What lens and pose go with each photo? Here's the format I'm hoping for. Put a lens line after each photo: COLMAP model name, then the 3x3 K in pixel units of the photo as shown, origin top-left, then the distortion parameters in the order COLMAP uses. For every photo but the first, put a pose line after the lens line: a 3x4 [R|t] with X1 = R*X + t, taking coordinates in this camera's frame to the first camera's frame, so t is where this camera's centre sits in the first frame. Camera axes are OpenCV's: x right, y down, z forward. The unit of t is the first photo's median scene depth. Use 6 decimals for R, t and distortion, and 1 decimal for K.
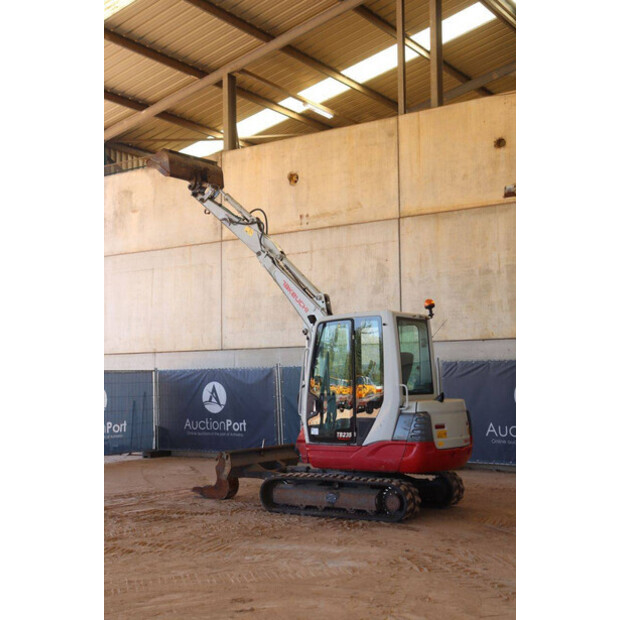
lens RADIAL K [[834.1, 0, 310.0], [0, 834.1, 310.0], [0, 0, 1]] dist [0.025092, 0.038950]
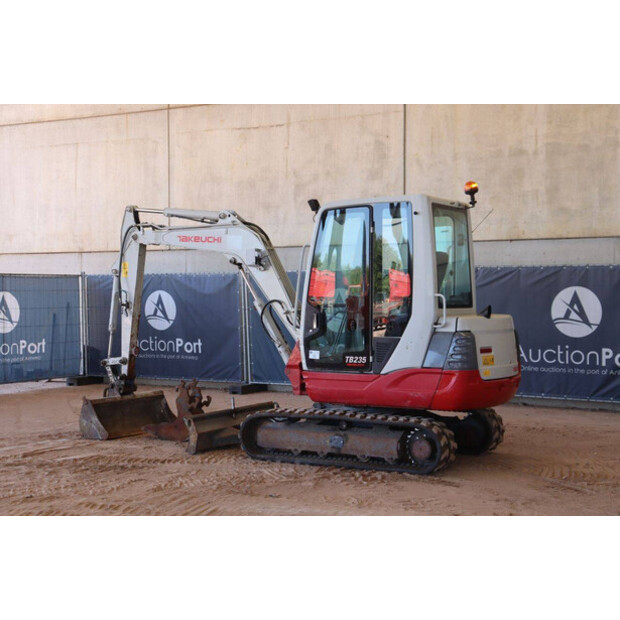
lens RADIAL K [[982.9, 0, 310.0], [0, 982.9, 310.0], [0, 0, 1]] dist [0.153135, 0.025917]
pose [[0.998105, 0.010222, 0.060682, -0.048589], [-0.016294, 0.994812, 0.100415, 0.013822], [-0.059340, -0.101213, 0.993093, 0.106586]]
